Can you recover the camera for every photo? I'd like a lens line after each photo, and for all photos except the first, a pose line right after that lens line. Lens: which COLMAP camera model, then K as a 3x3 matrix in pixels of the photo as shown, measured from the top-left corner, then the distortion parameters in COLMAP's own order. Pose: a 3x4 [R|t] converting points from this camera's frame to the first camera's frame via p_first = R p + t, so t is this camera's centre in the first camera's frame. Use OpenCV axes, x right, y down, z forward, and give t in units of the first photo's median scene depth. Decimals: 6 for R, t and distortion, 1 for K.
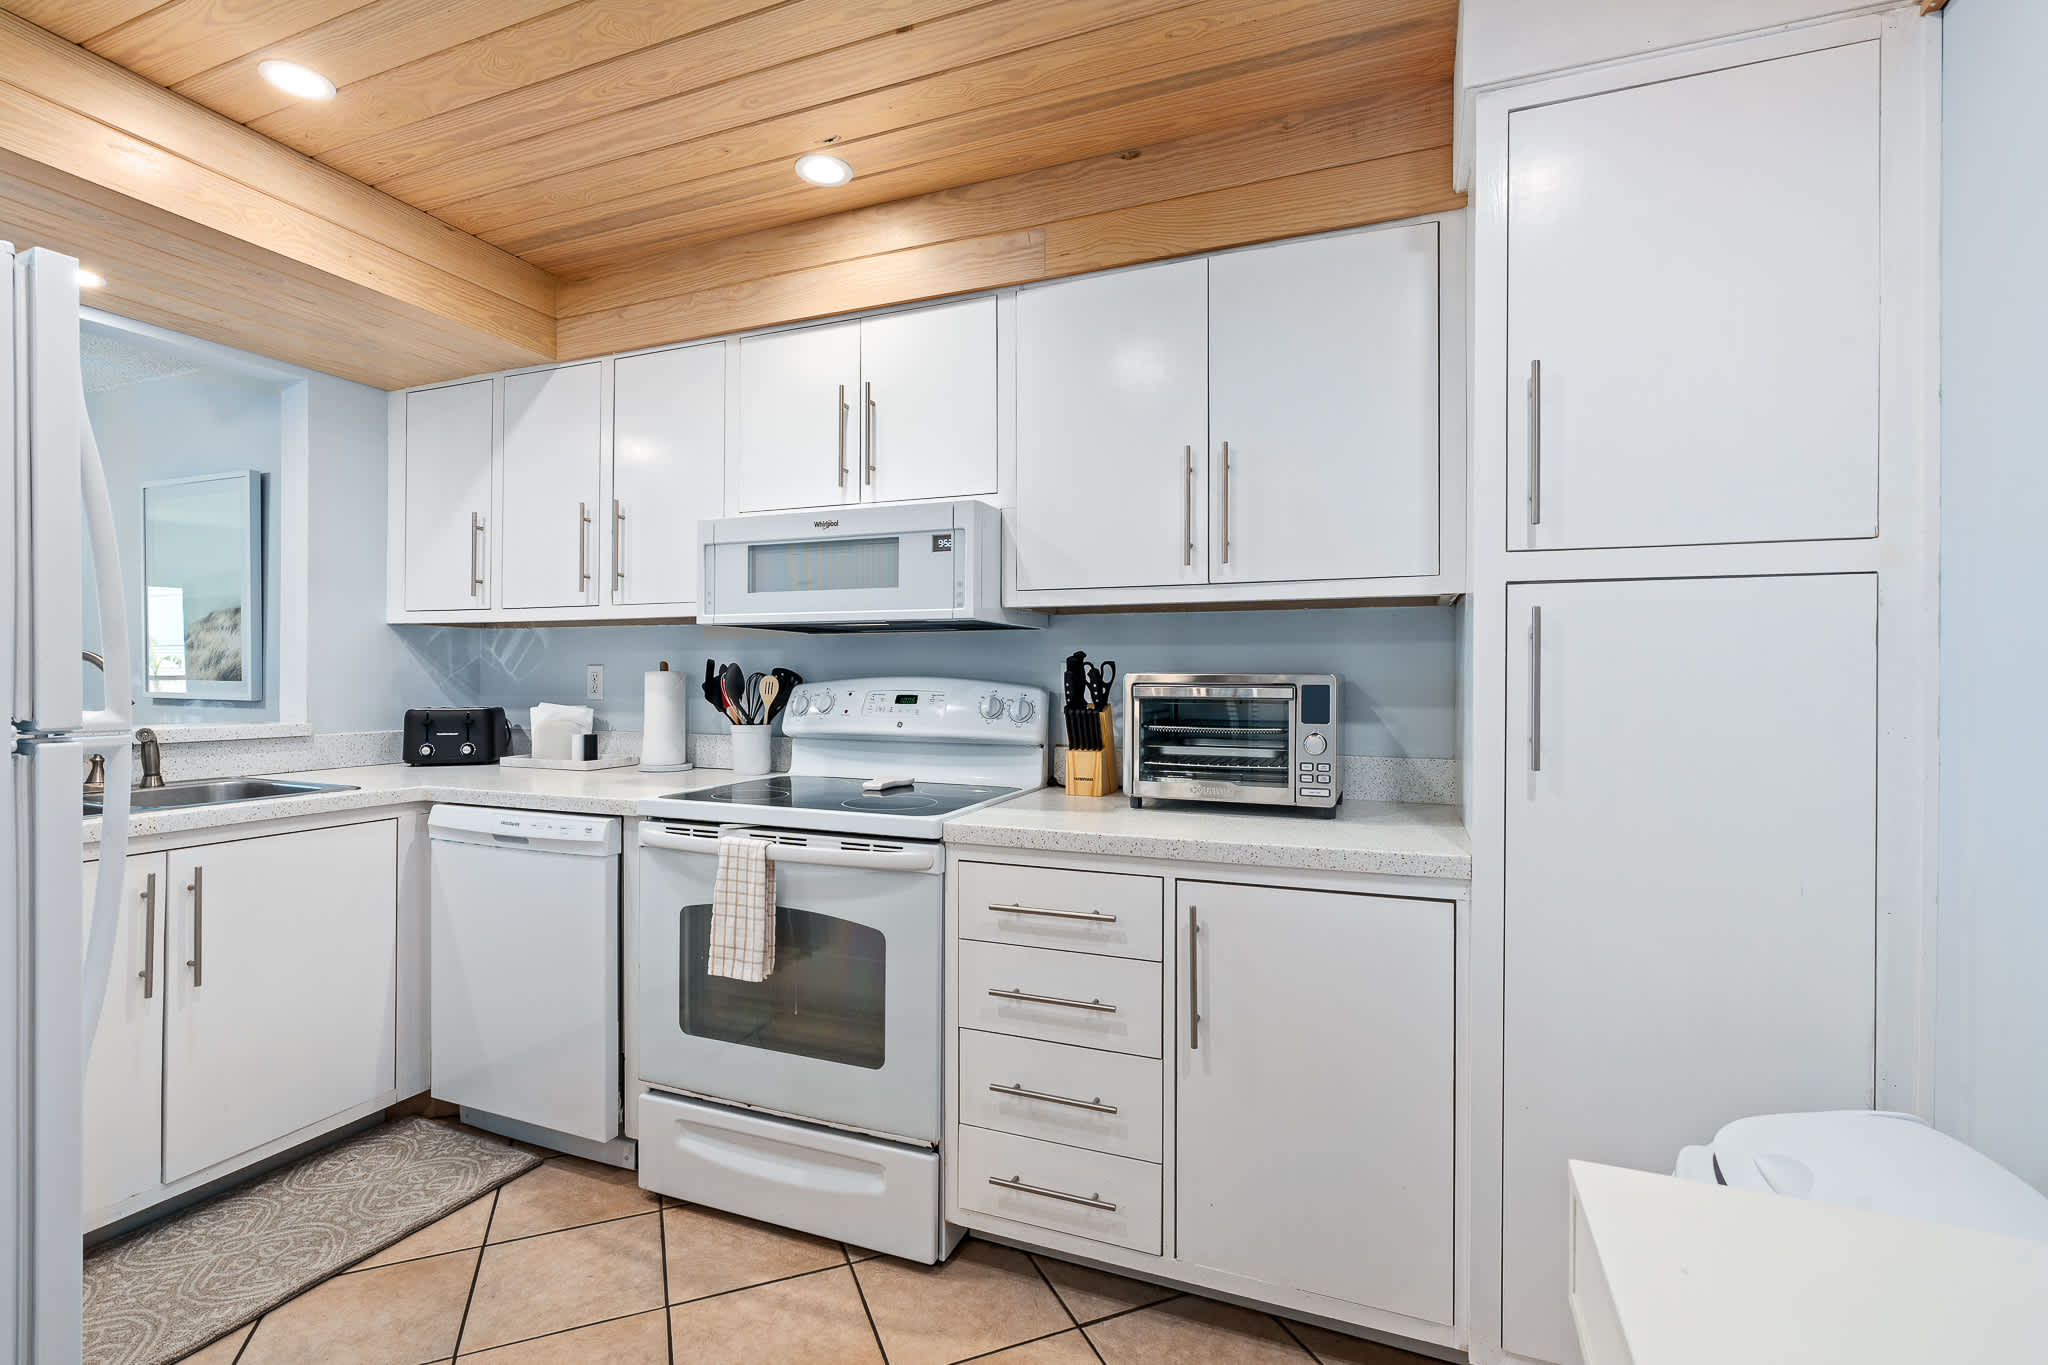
lens RADIAL K [[934.9, 0, 1019.3], [0, 934.9, 679.1], [0, 0, 1]] dist [-0.003320, 0.000635]
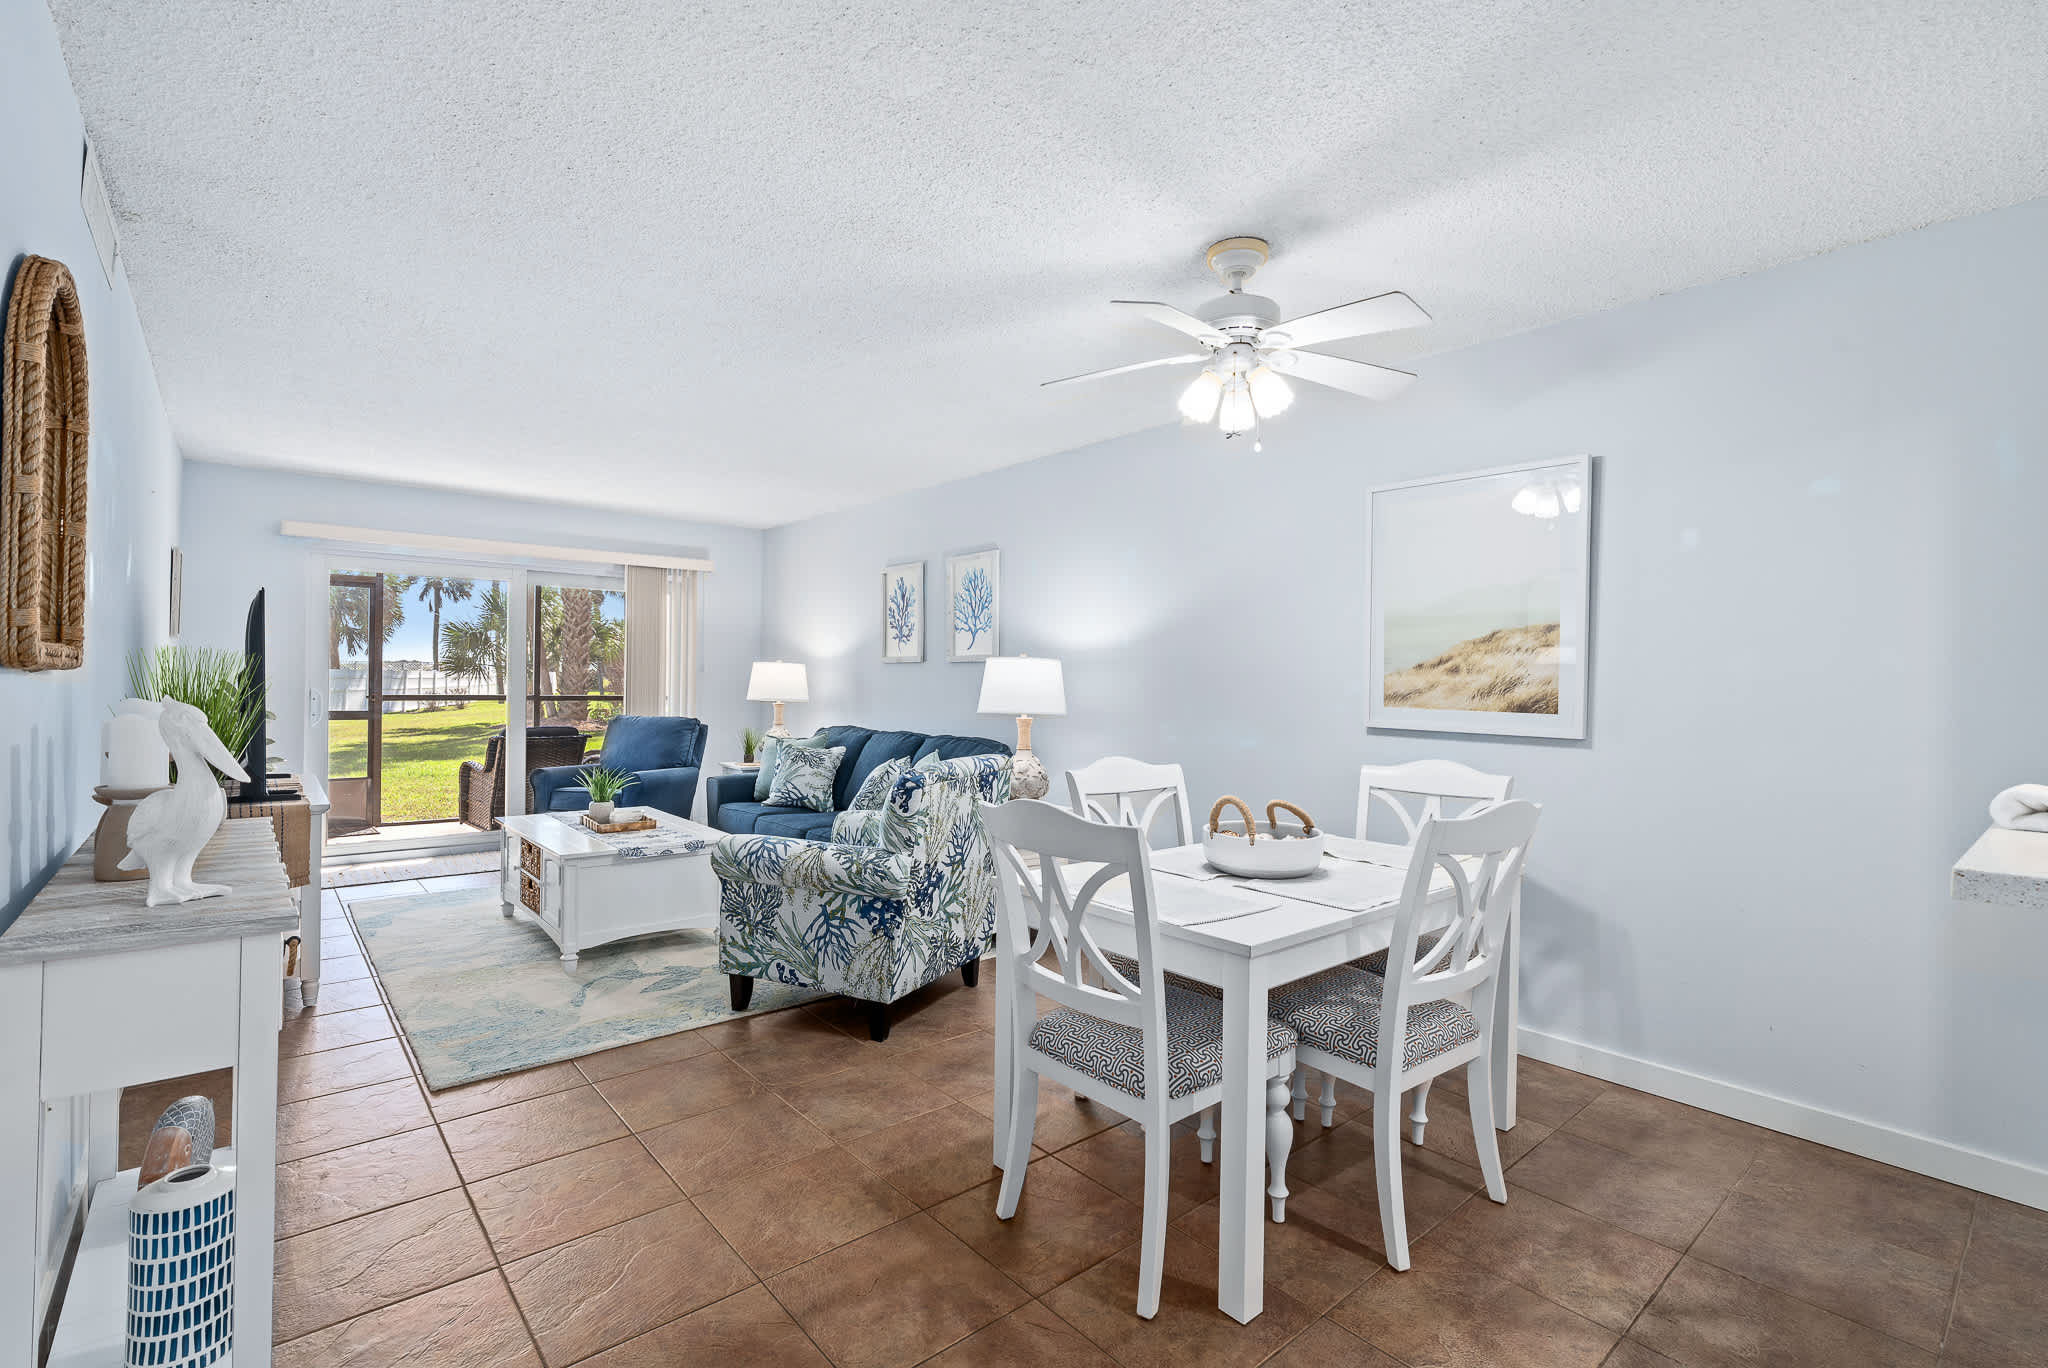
lens RADIAL K [[929.0, 0, 1023.0], [0, 929.0, 676.7], [0, 0, 1]] dist [-0.006324, 0.001282]
pose [[0.888113, 0.006811, -0.459575, -1.424039], [-0.010473, 0.999930, -0.005419, -0.035309], [0.459506, 0.009626, 0.888123, 0.111614]]
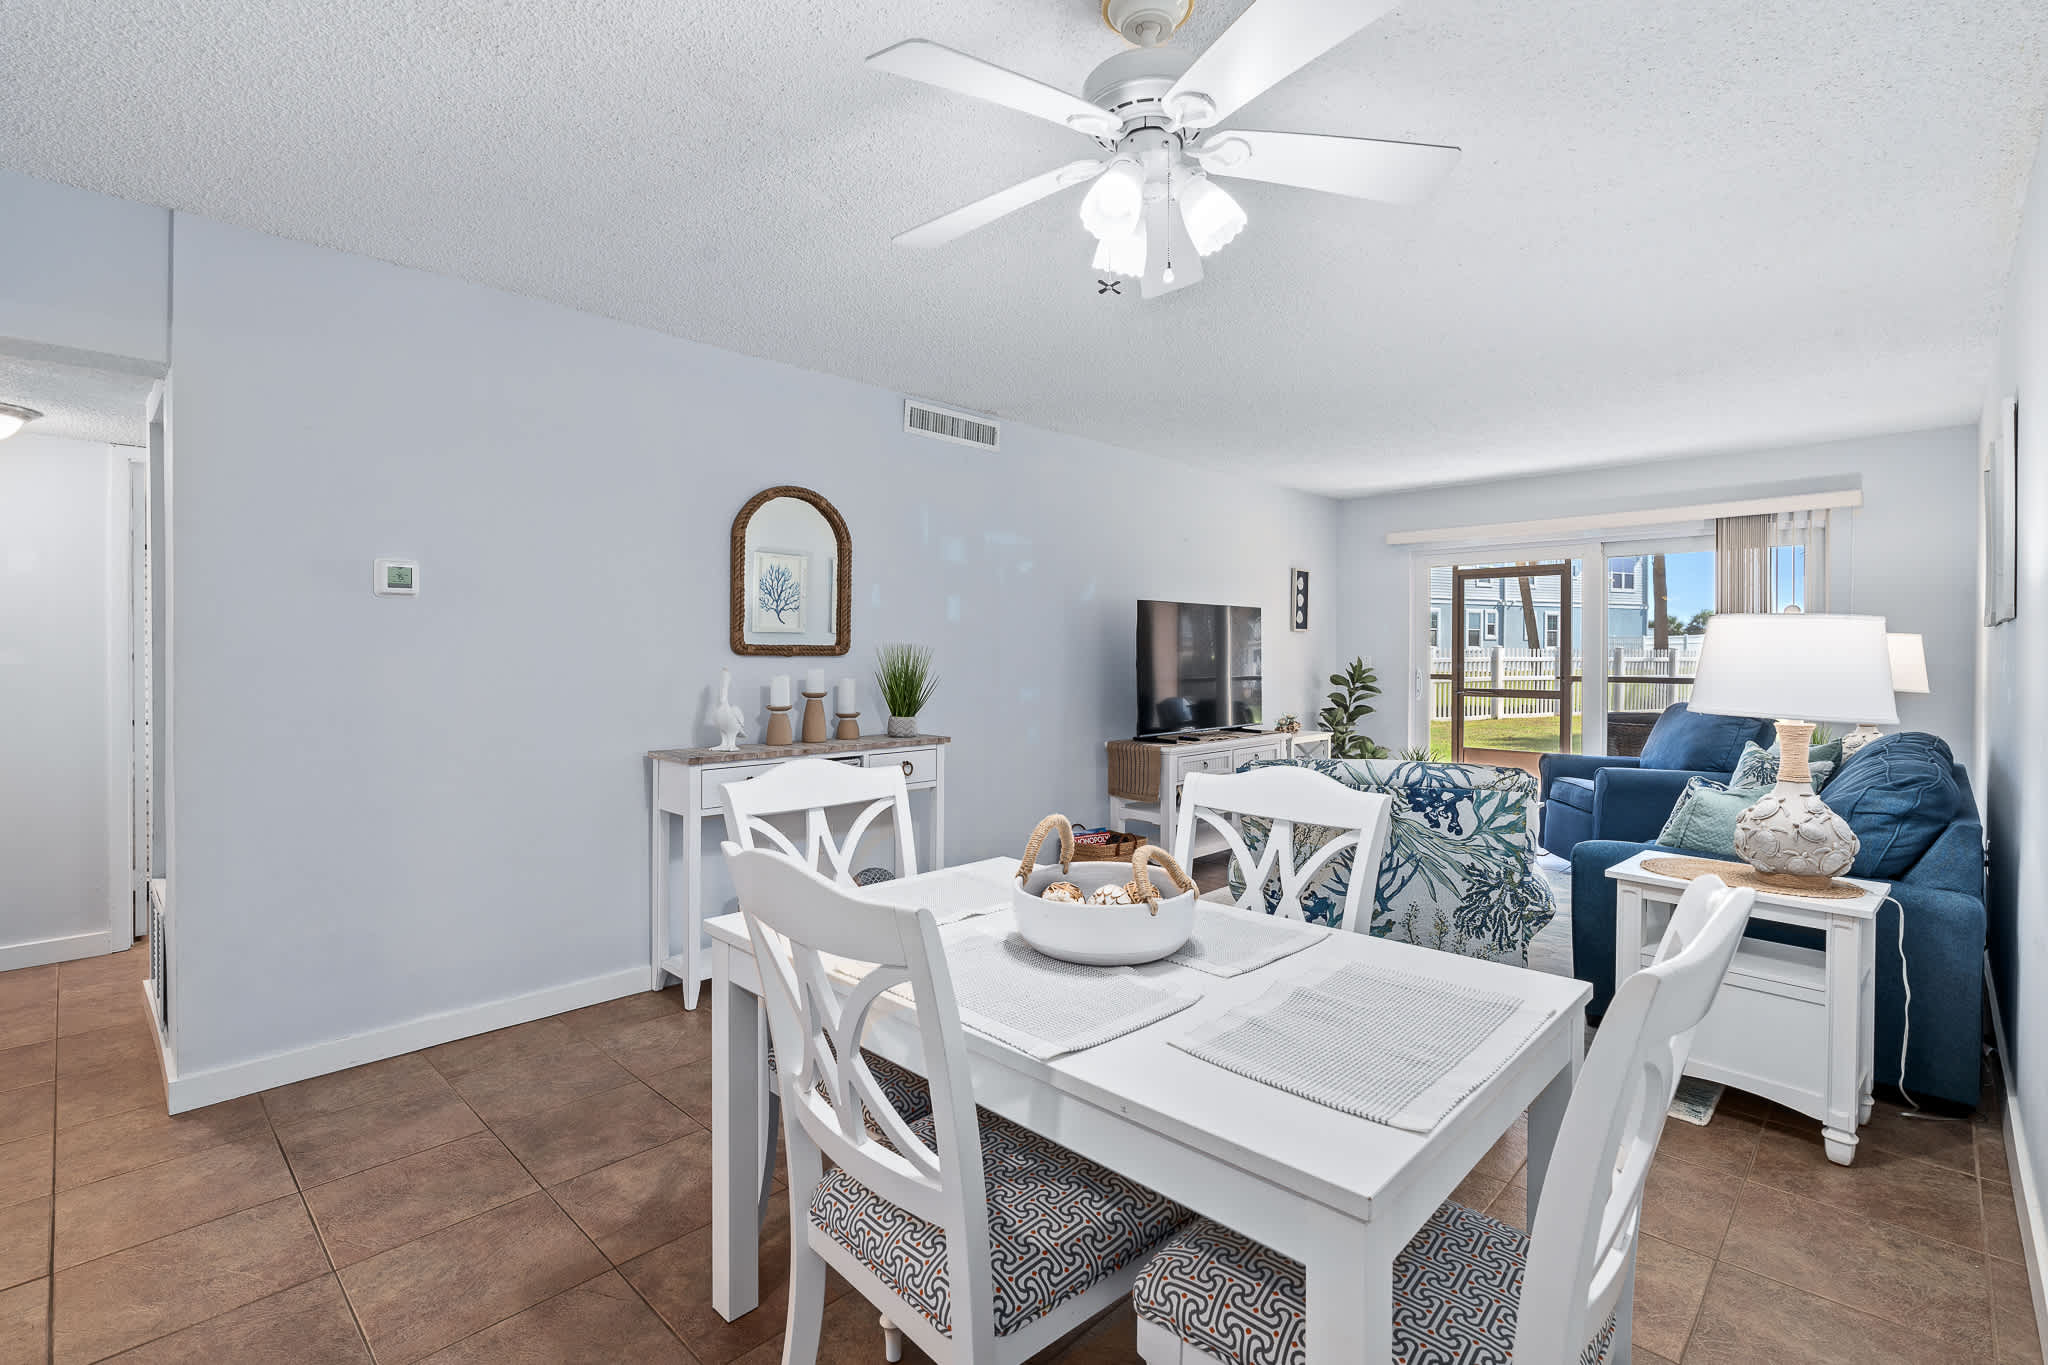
lens RADIAL K [[933.2, 0, 1027.9], [0, 933.2, 668.4], [0, 0, 1]] dist [-0.002264, 0.000464]
pose [[-0.367691, 0.011467, -0.929878, -0.998988], [-0.001020, 0.999918, 0.012735, -0.035010], [0.929948, 0.005631, -0.367649, 1.409034]]
